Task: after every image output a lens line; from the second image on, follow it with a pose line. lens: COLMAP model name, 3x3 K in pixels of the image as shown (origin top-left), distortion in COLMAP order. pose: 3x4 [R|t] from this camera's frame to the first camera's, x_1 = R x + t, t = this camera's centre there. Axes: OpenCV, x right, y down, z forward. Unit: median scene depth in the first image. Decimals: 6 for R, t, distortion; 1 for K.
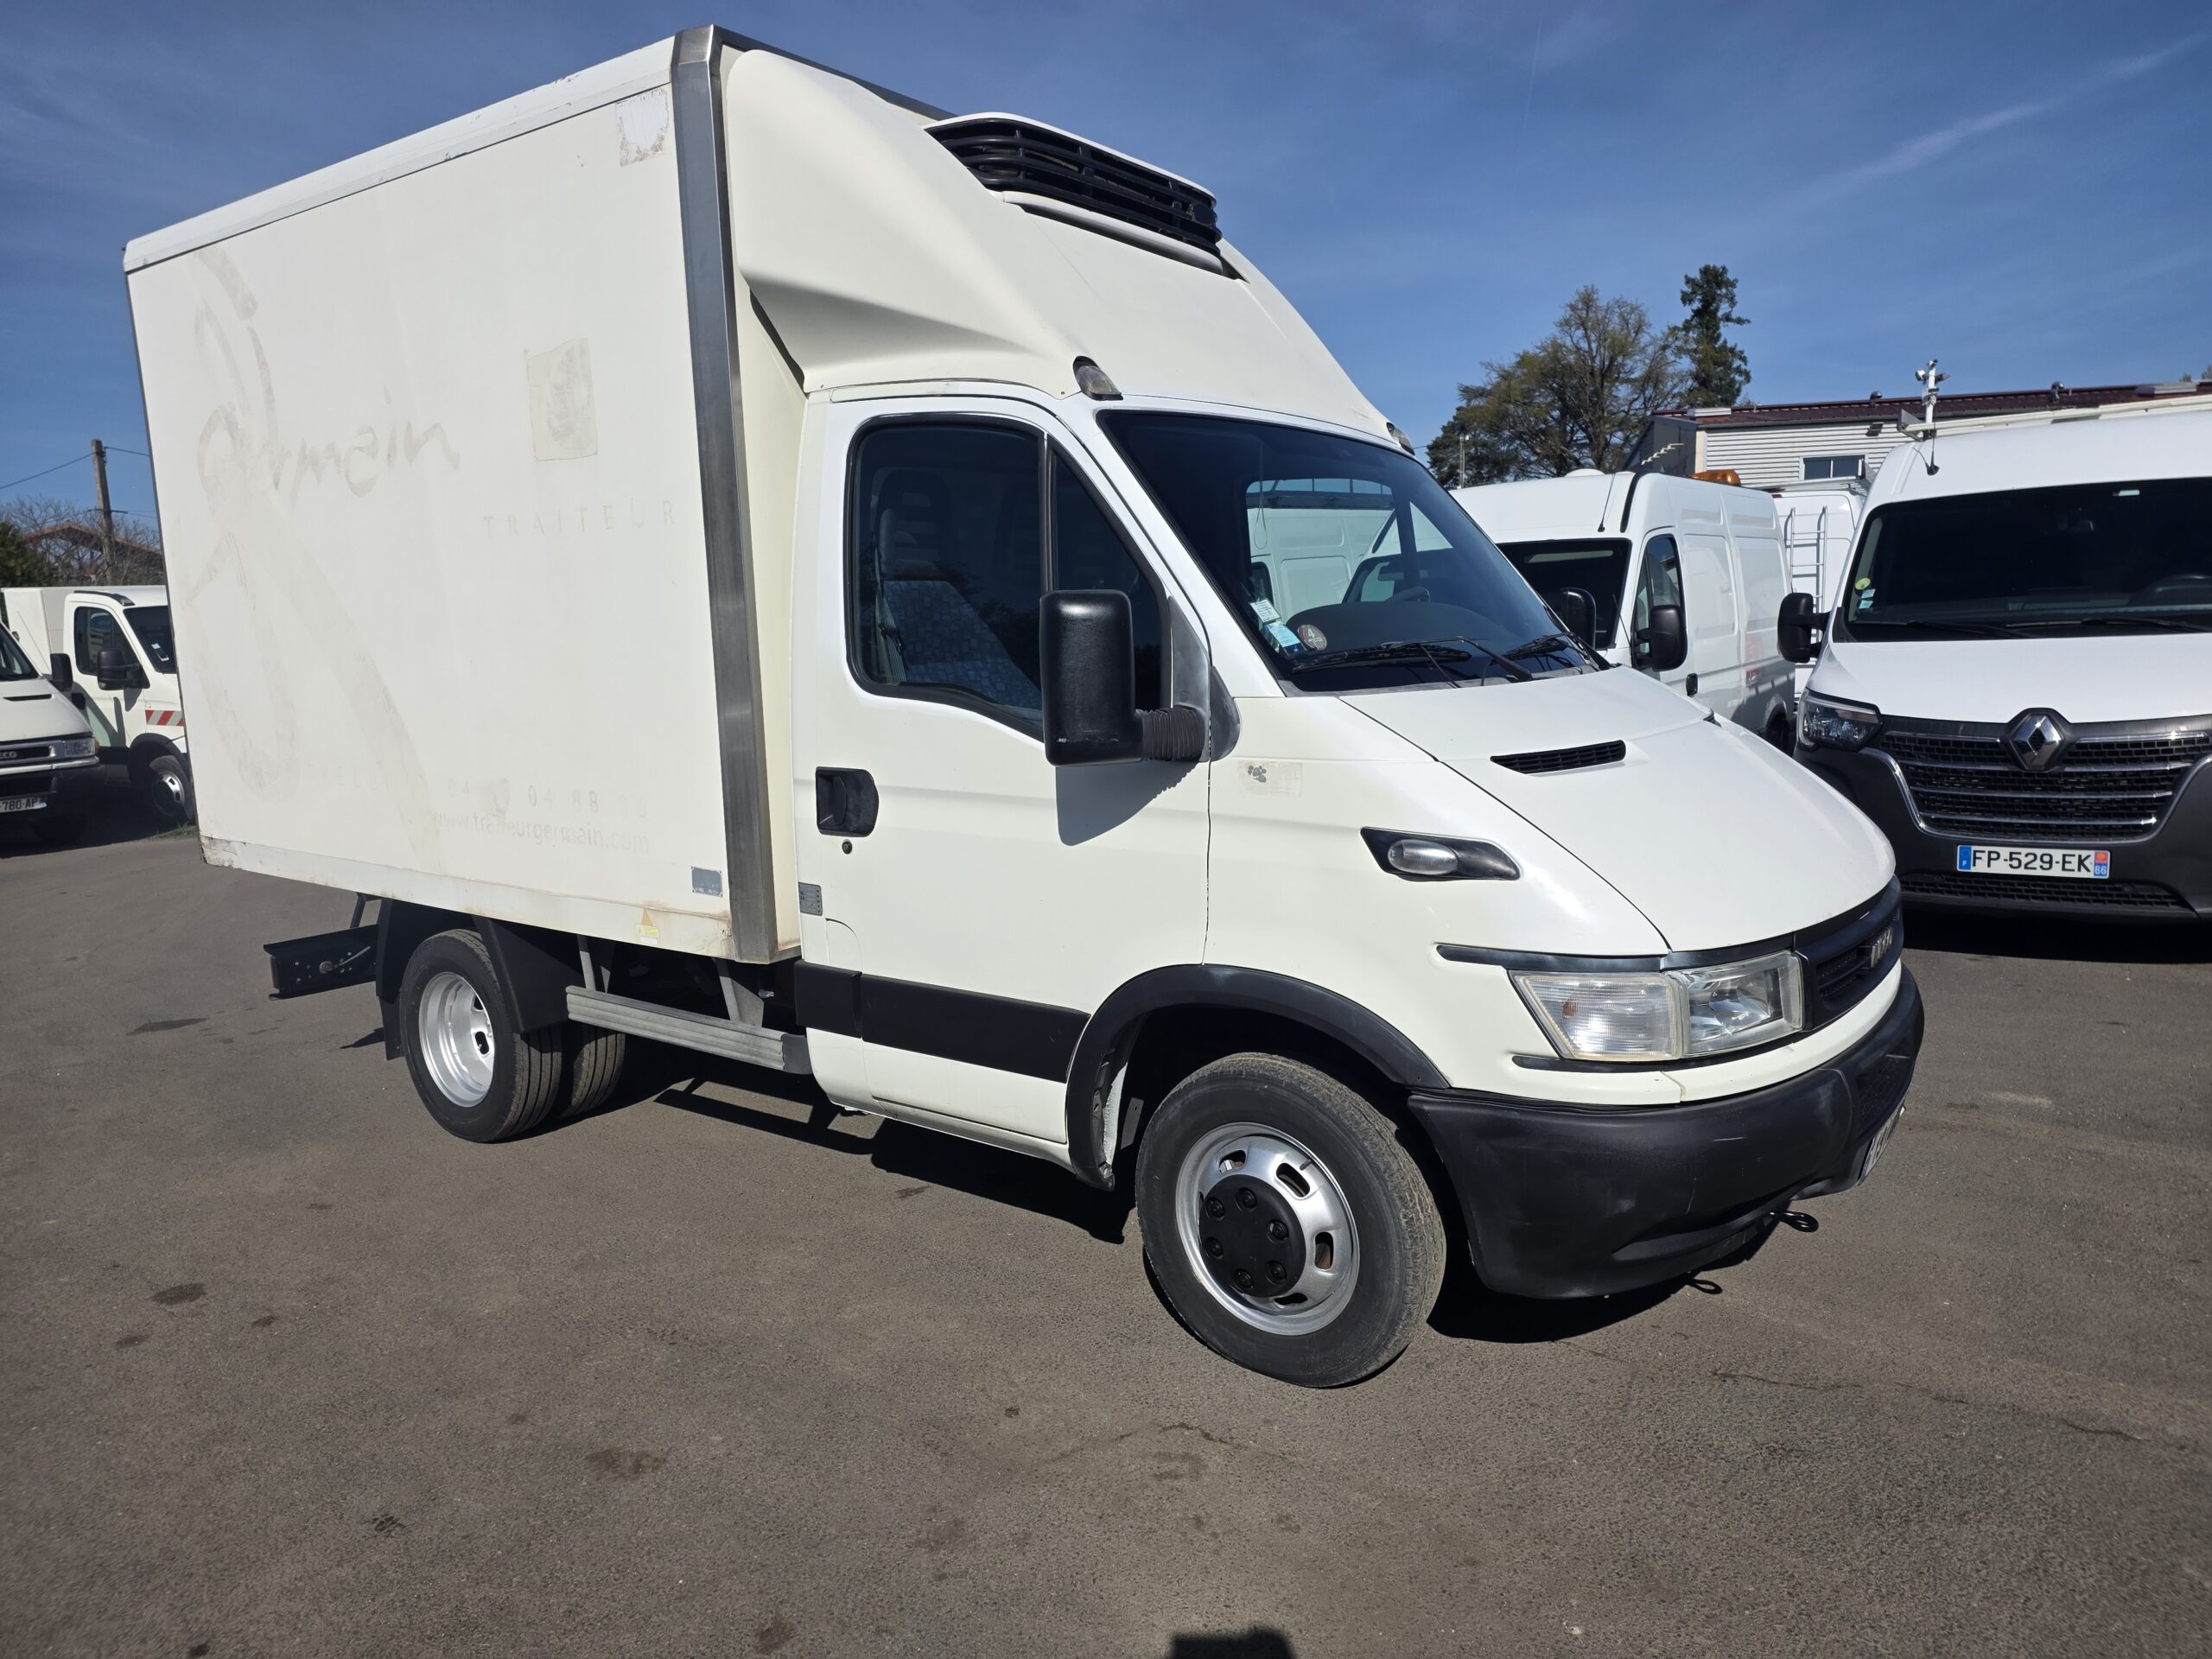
lens RADIAL K [[1481.7, 0, 1107.0], [0, 1481.7, 834.0], [0, 0, 1]] dist [0.079097, -0.036725]
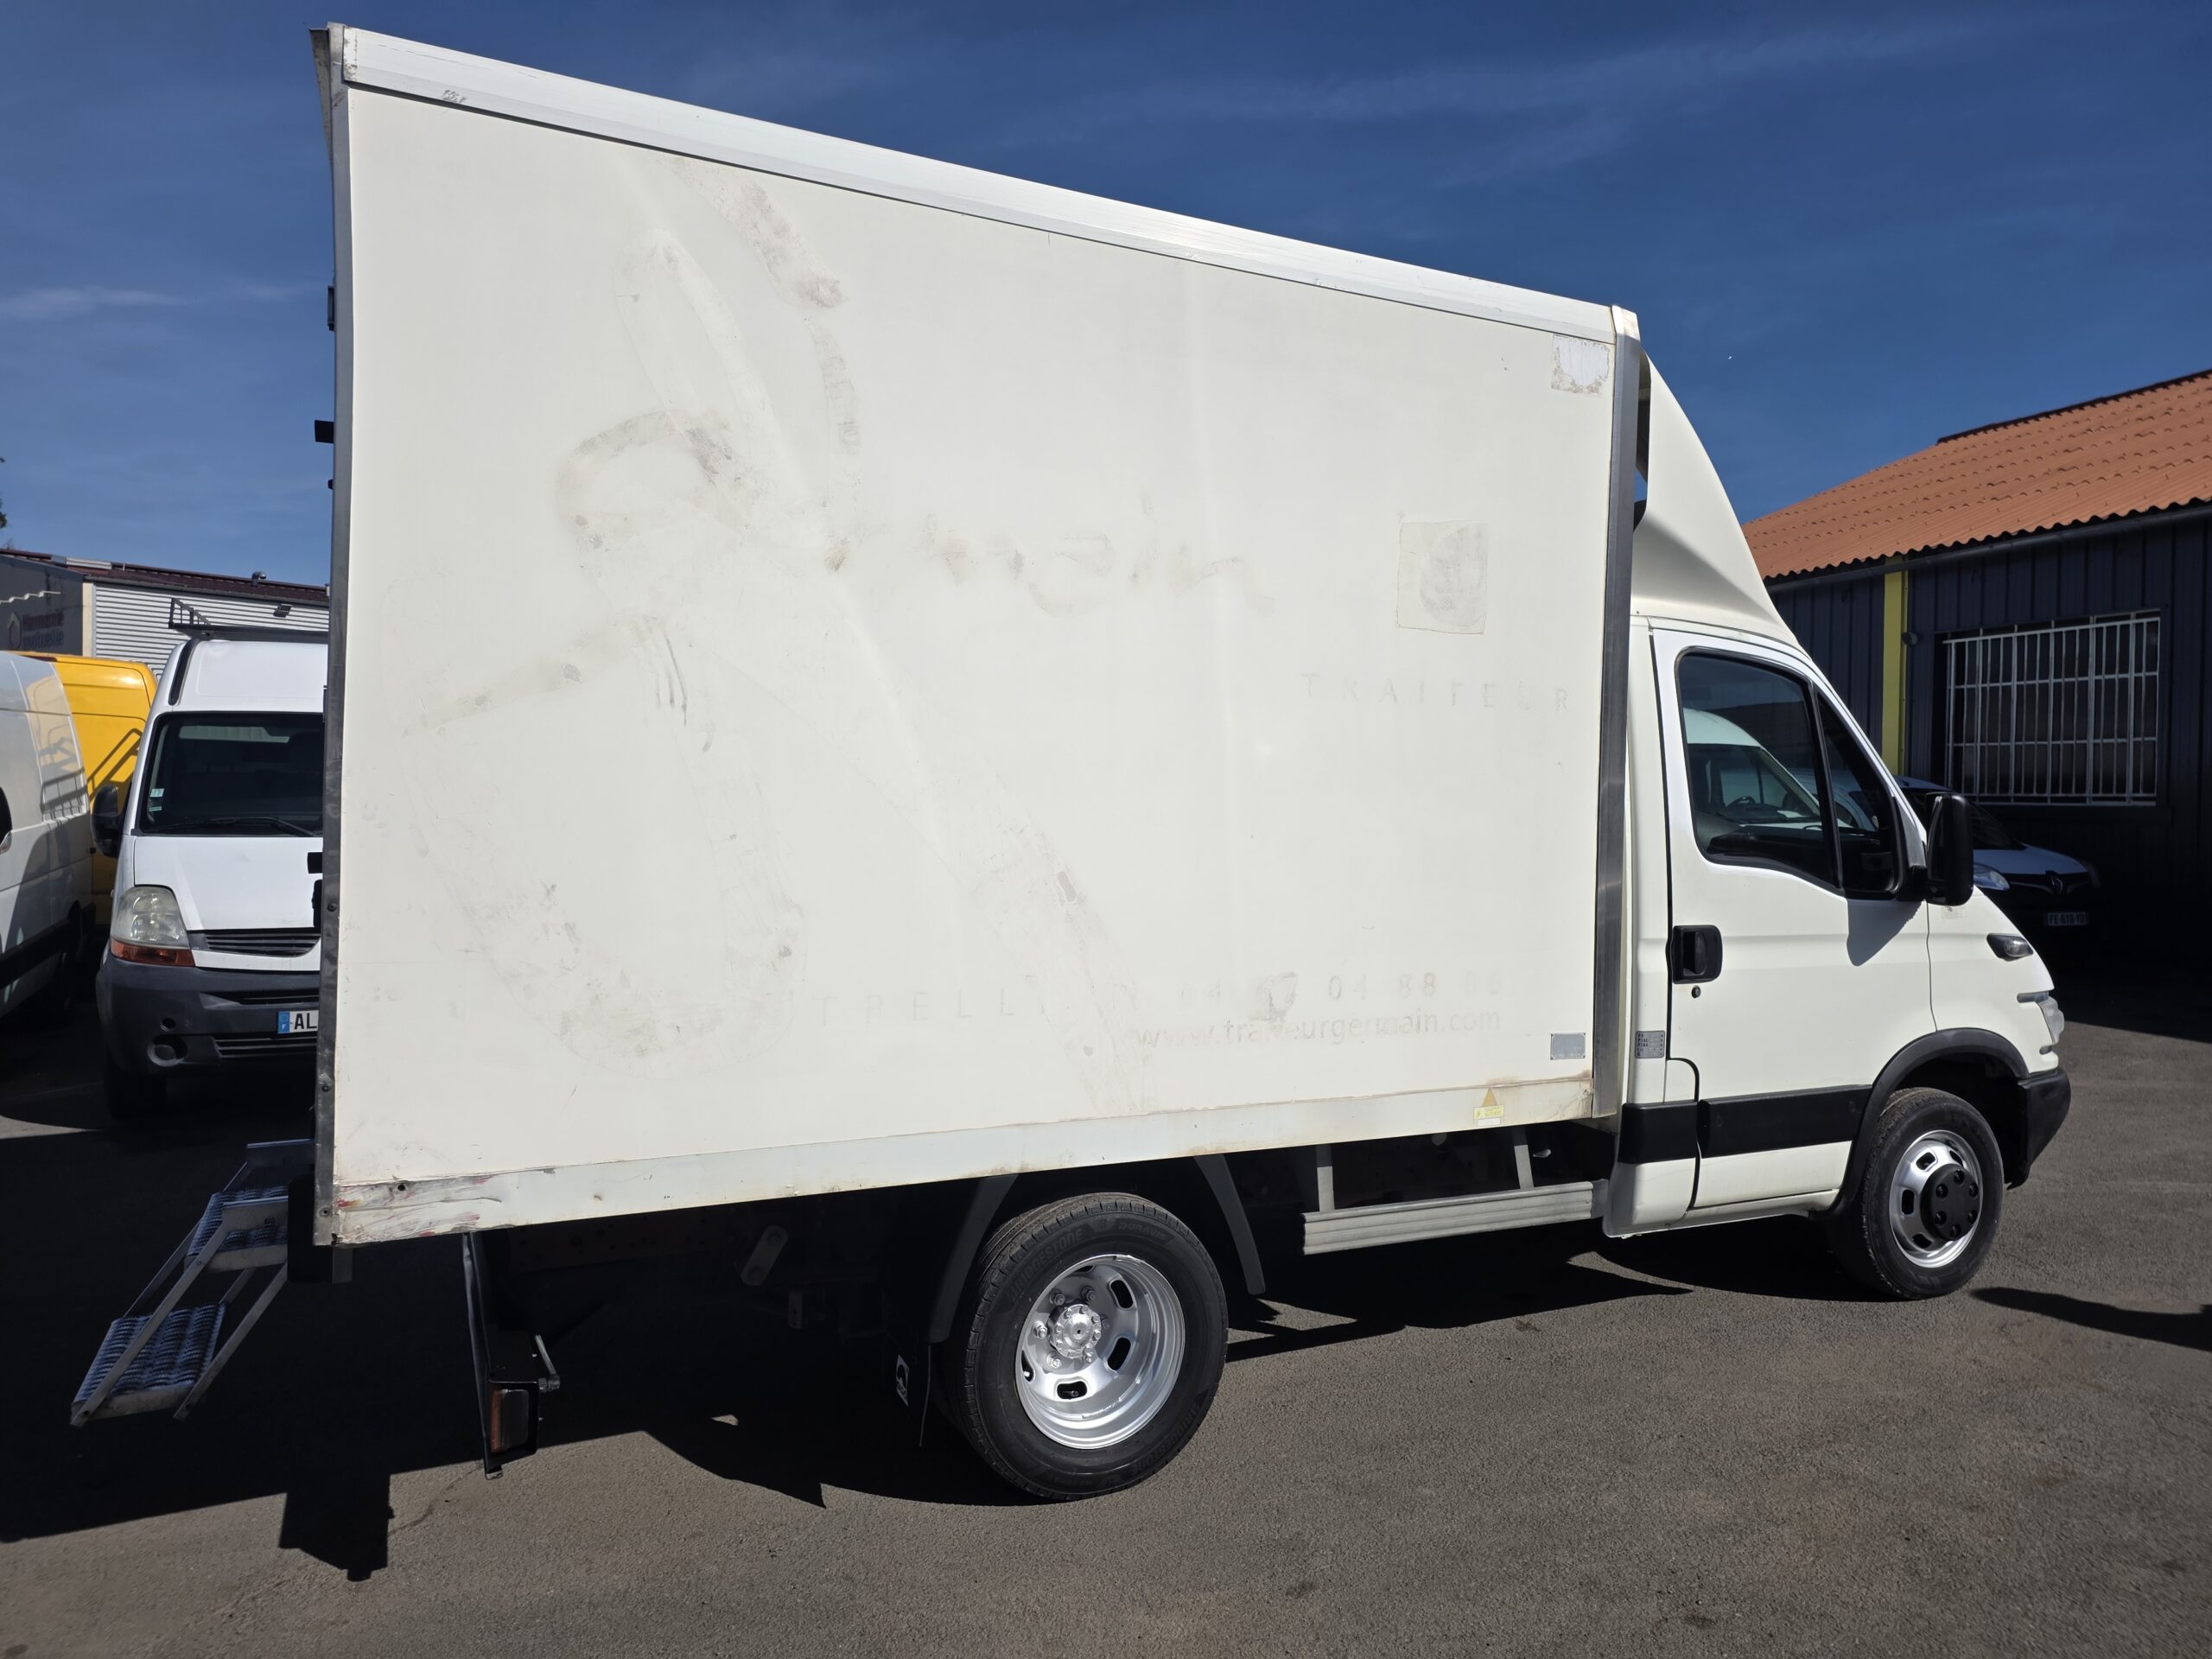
lens RADIAL K [[1467.3, 0, 1115.8], [0, 1467.3, 802.0], [0, 0, 1]] dist [0.113056, -0.092197]
pose [[0.458759, 0.025609, 0.888192, -1.354001], [0.099060, 0.991880, -0.079763, -0.086679], [-0.883022, 0.124576, 0.452497, 0.792557]]
